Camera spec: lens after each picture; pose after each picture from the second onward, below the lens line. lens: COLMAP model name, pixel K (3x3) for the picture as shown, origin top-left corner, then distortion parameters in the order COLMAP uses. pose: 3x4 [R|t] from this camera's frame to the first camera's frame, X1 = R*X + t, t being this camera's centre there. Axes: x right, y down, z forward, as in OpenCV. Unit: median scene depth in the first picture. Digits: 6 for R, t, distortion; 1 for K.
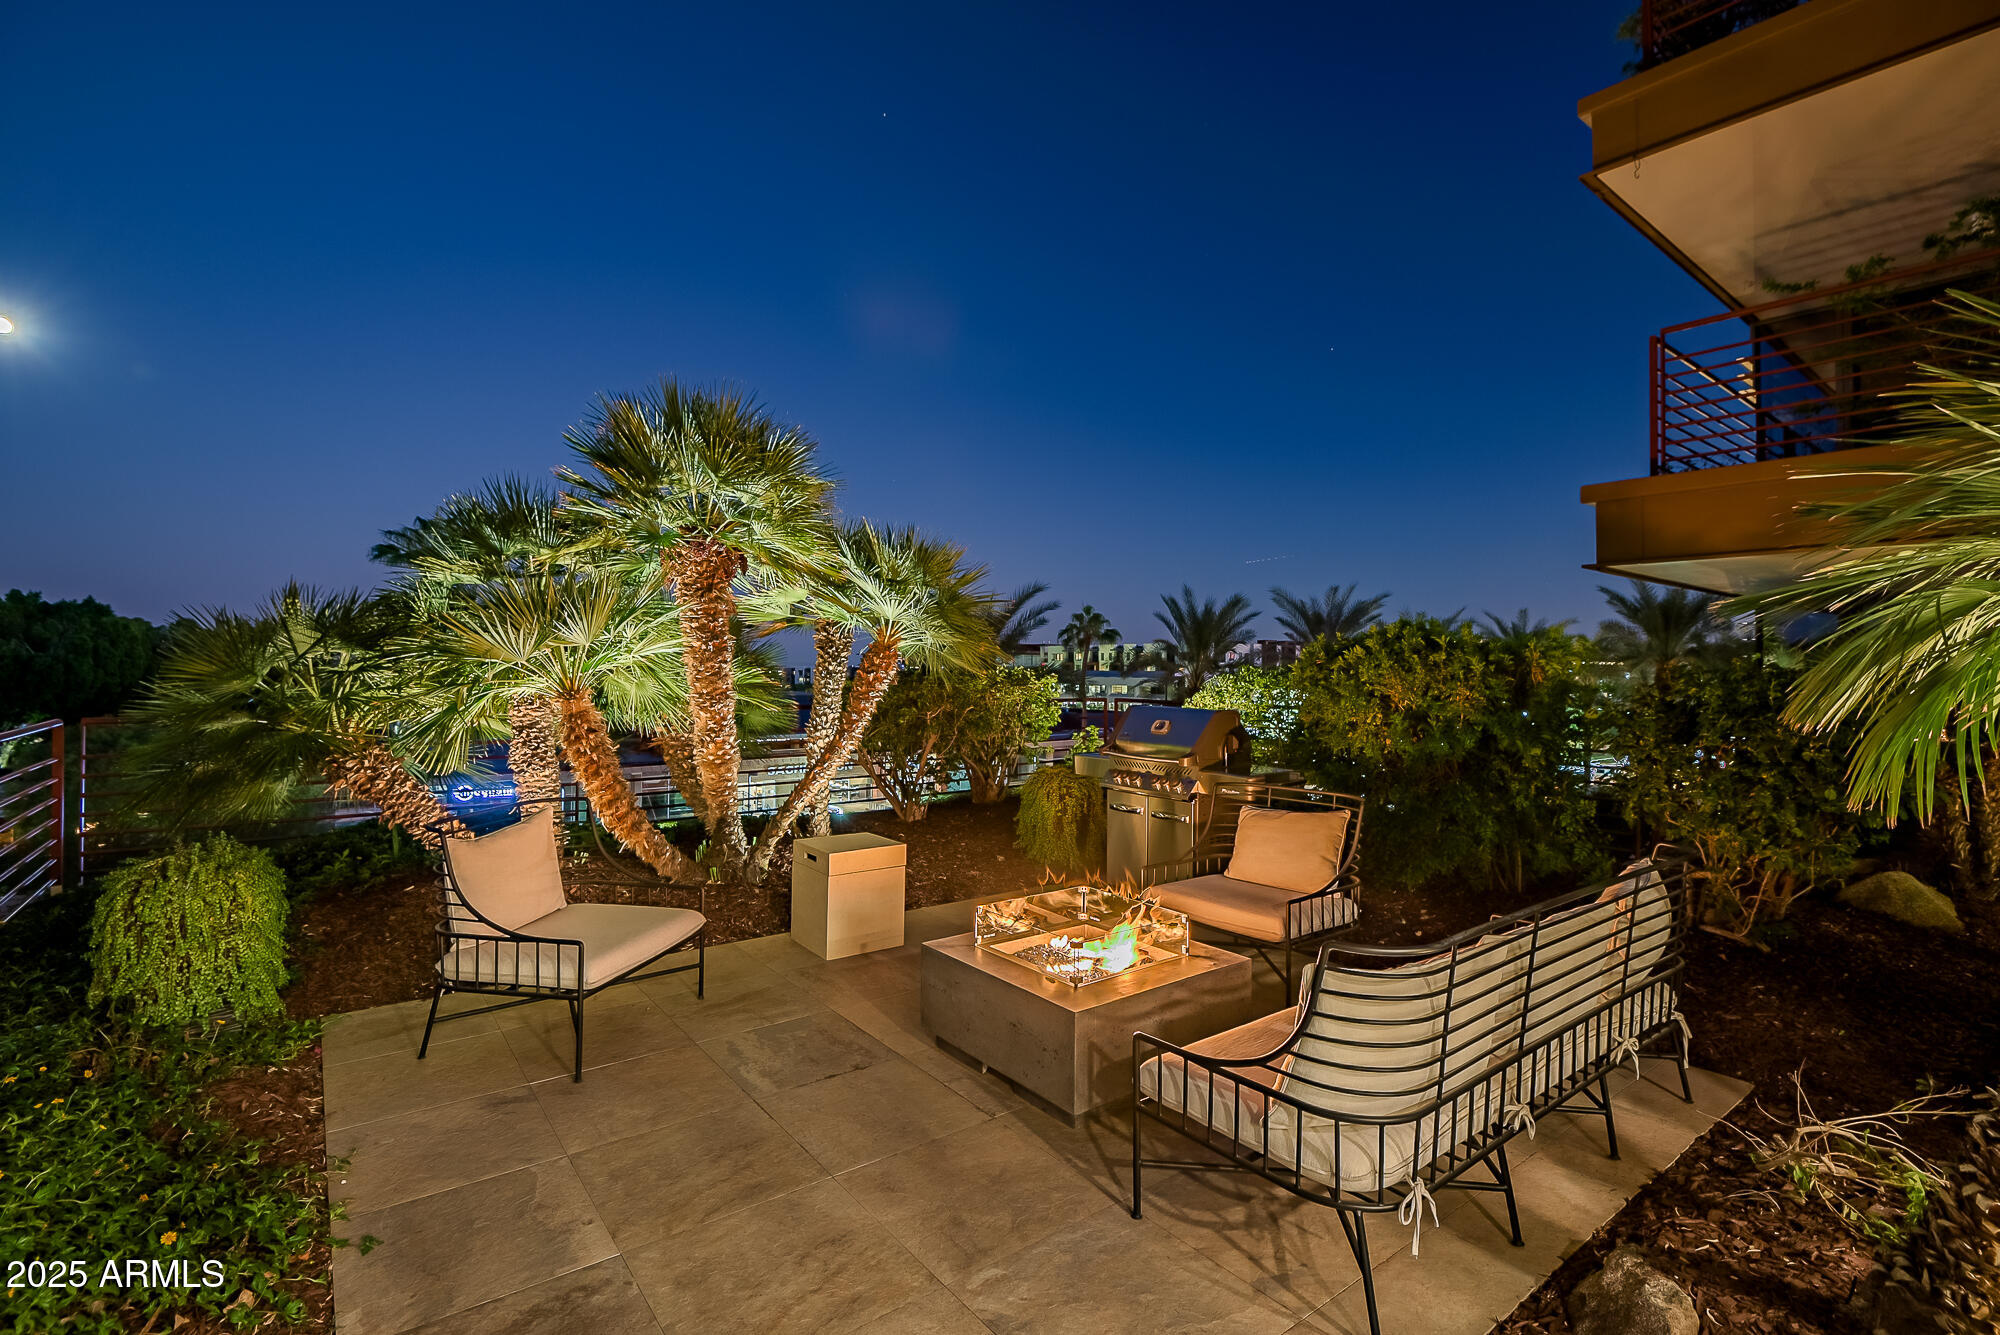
lens RADIAL K [[908.5, 0, 1000.0], [0, 908.5, 667.5], [0, 0, 1]] dist [0.001426, 0.000075]
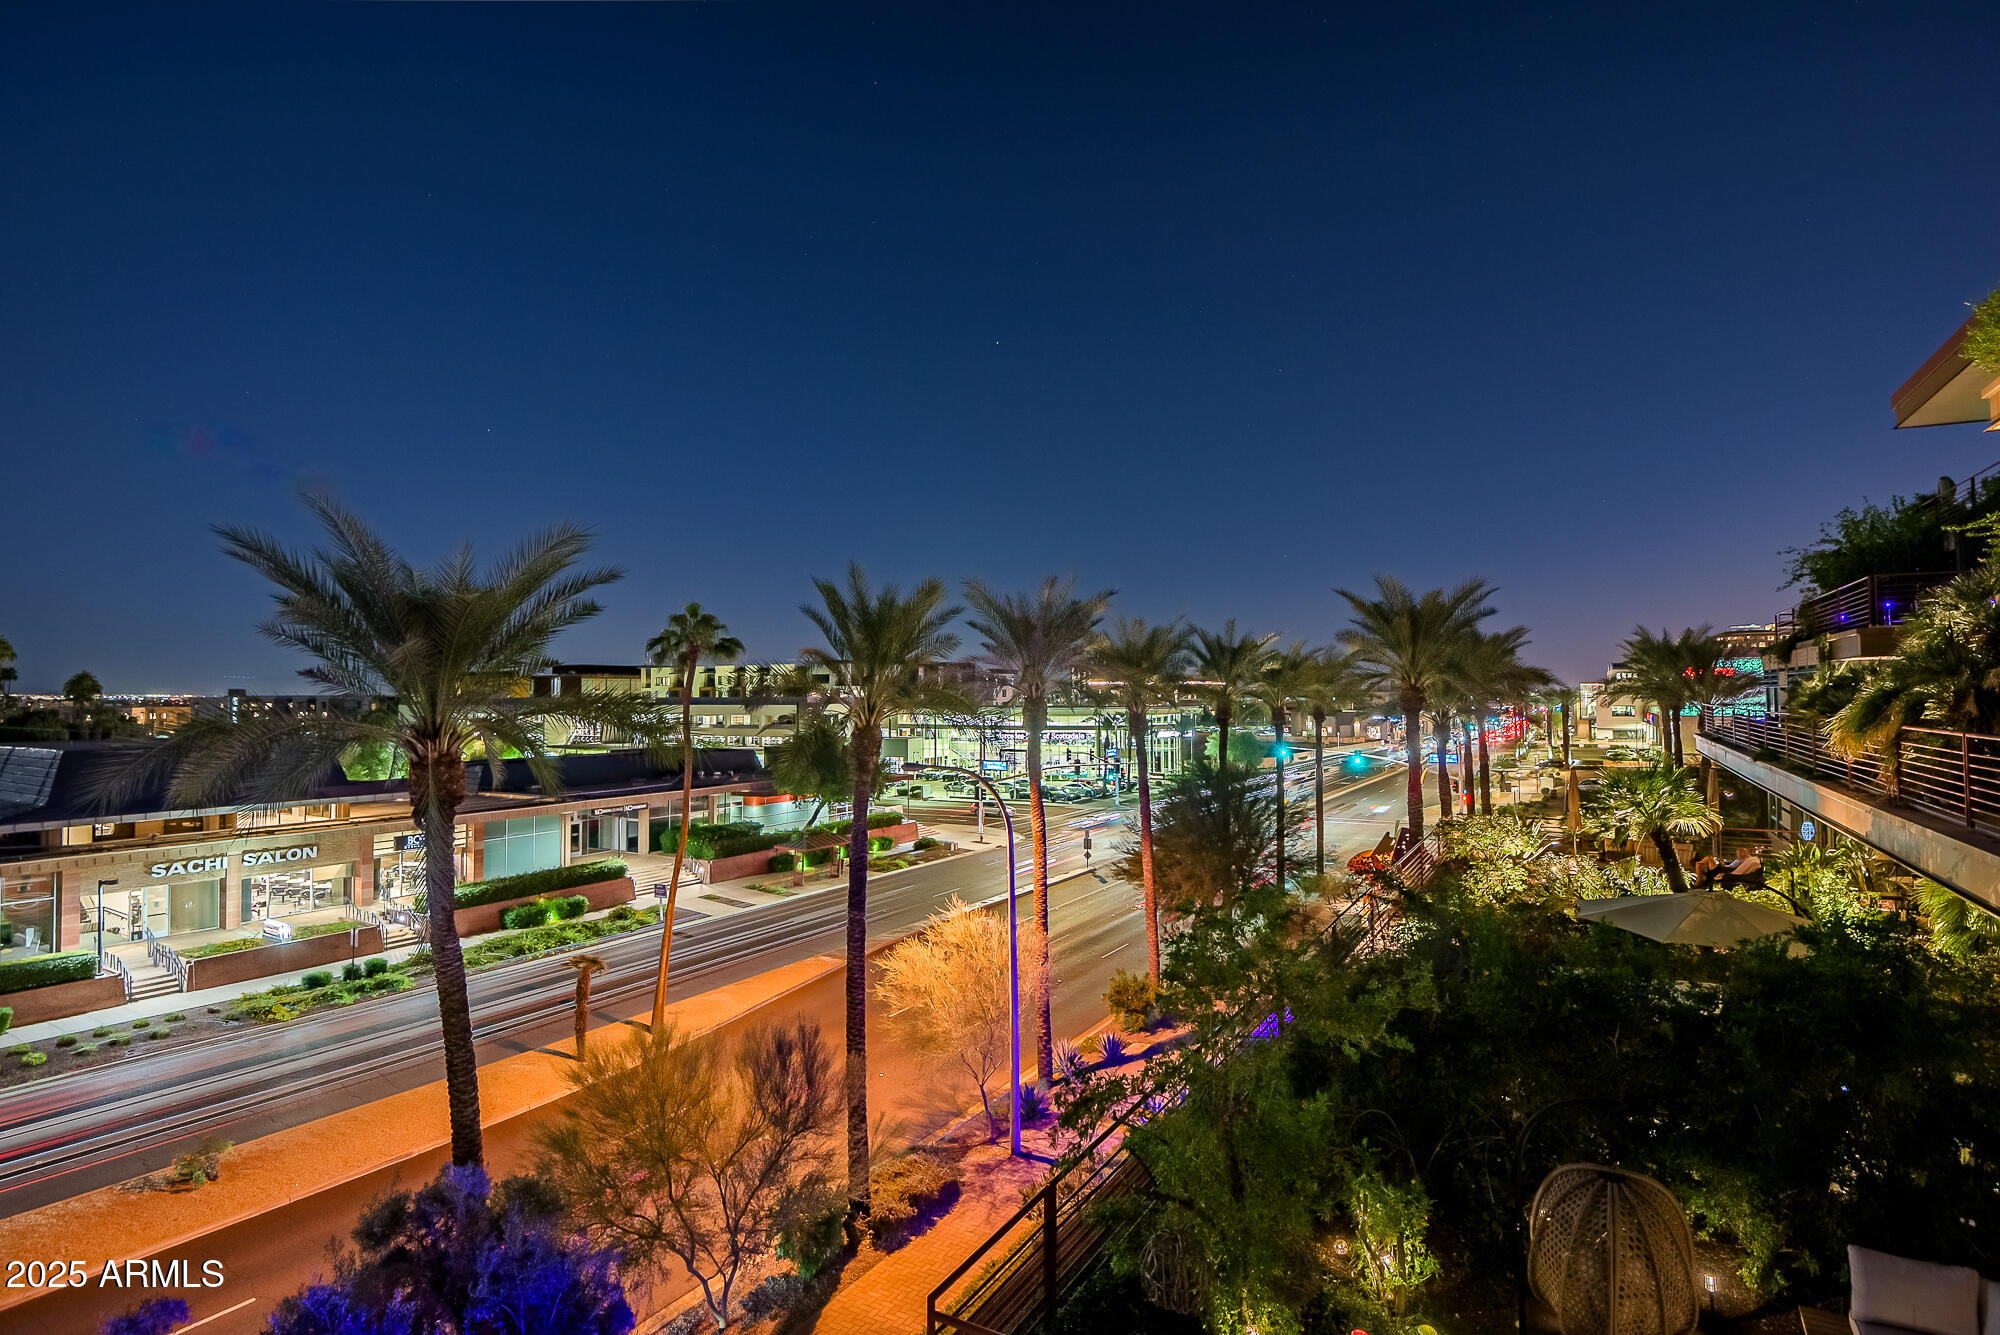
lens RADIAL K [[1015.3, 0, 1000.0], [0, 1015.3, 667.5], [0, 0, 1]] dist [-0.000401, -0.000004]
pose [[0.928289, -0.000350, 0.371860, 0.034151], [0.009345, 0.999706, -0.022388, -0.001302], [-0.371742, 0.024257, 0.928019, 0.269198]]
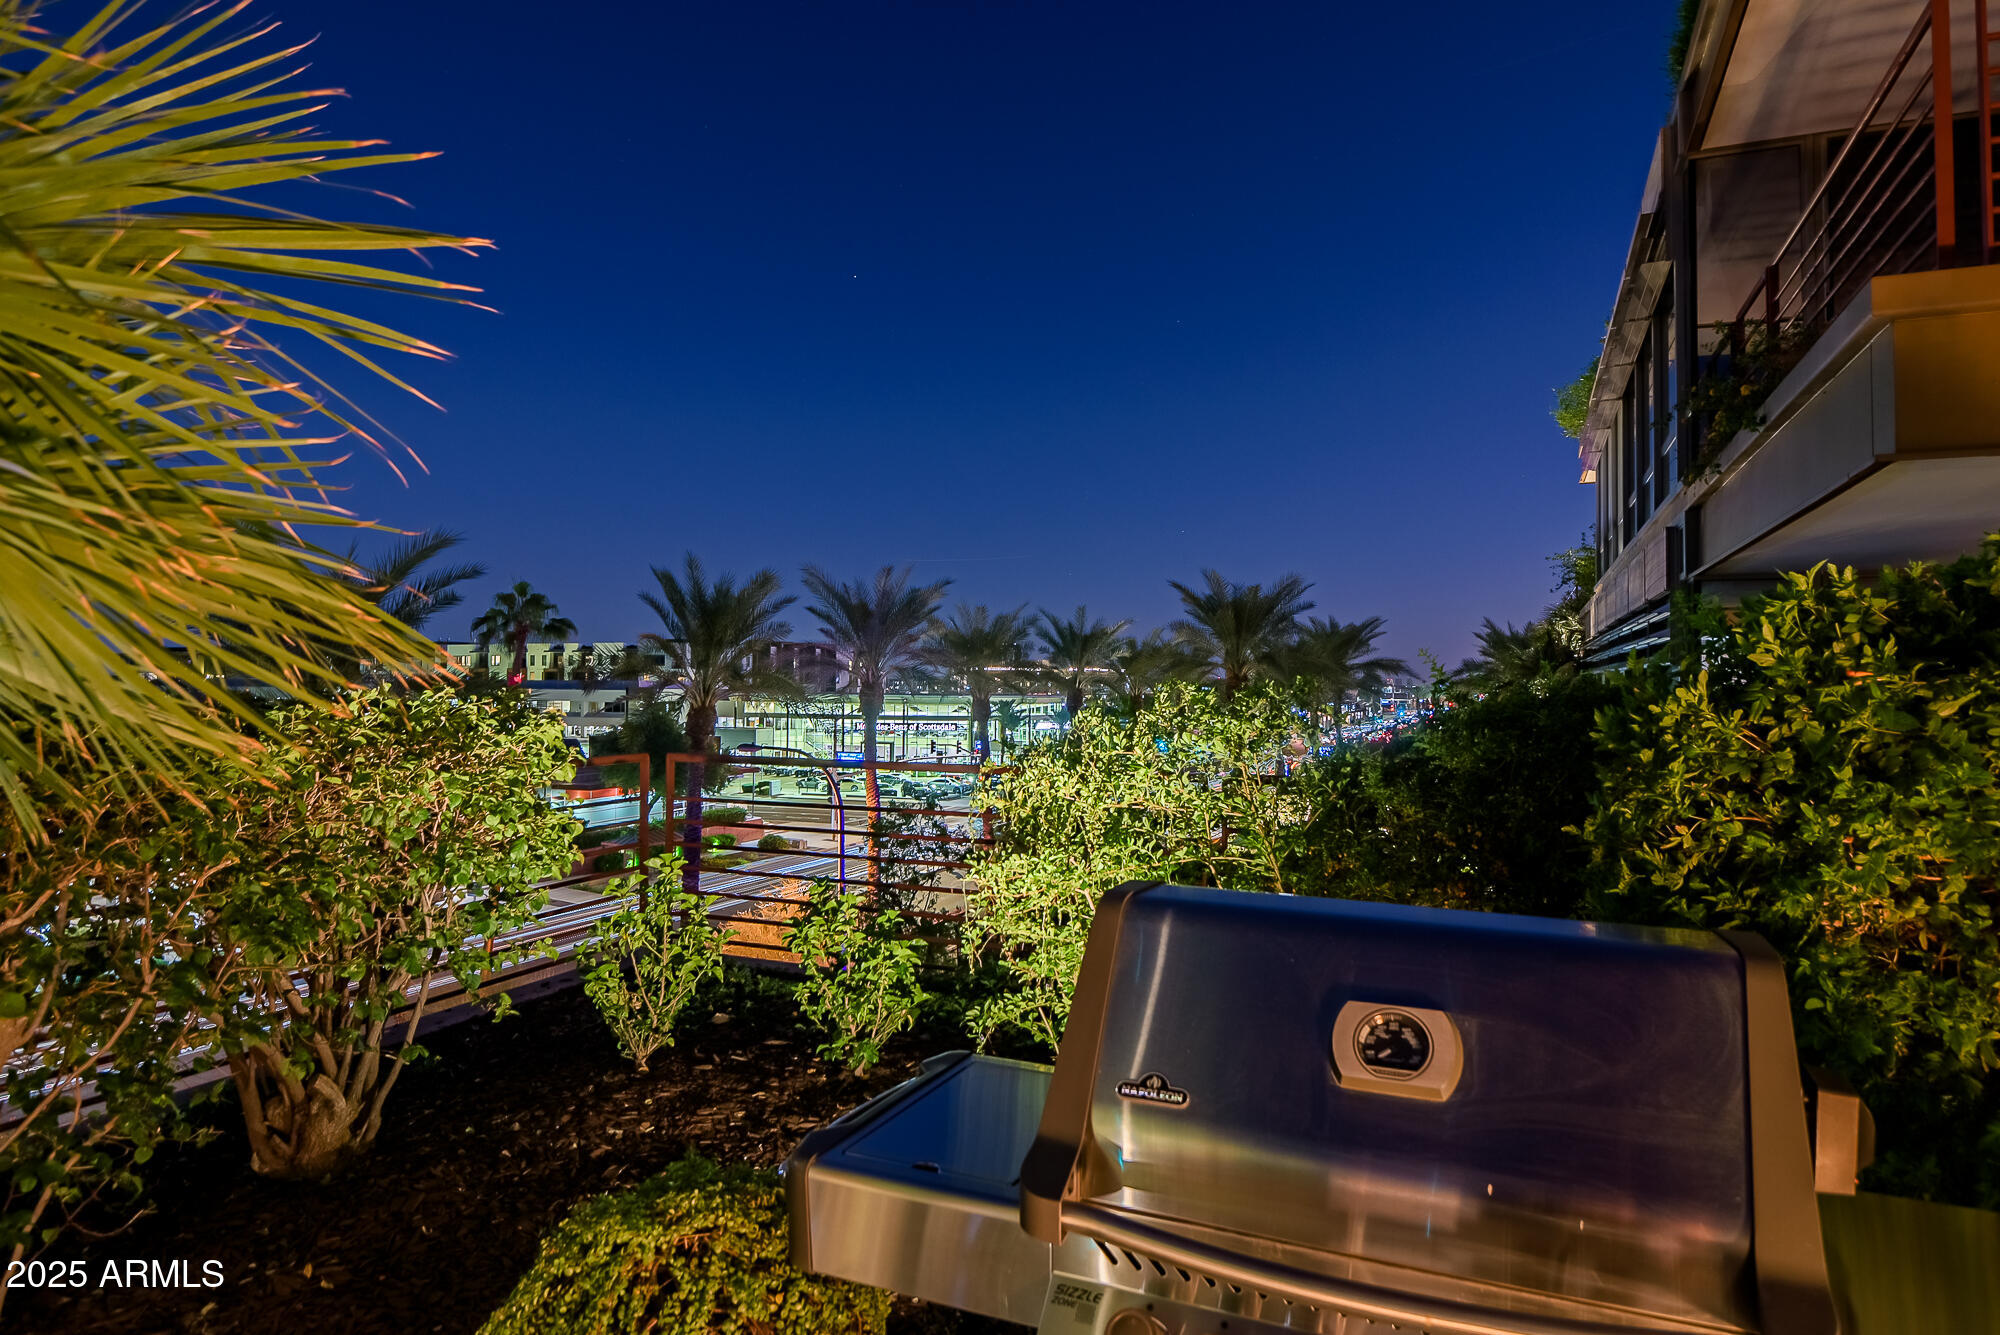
lens RADIAL K [[1165.5, 0, 1000.0], [0, 1165.5, 667.5], [0, 0, 1]] dist [0.021309, -0.000308]
pose [[0.880314, 0.004414, 0.474371, 0.000395], [-0.001223, 0.999975, -0.007035, -0.000932], [-0.474390, 0.005613, 0.880297, 0.119671]]
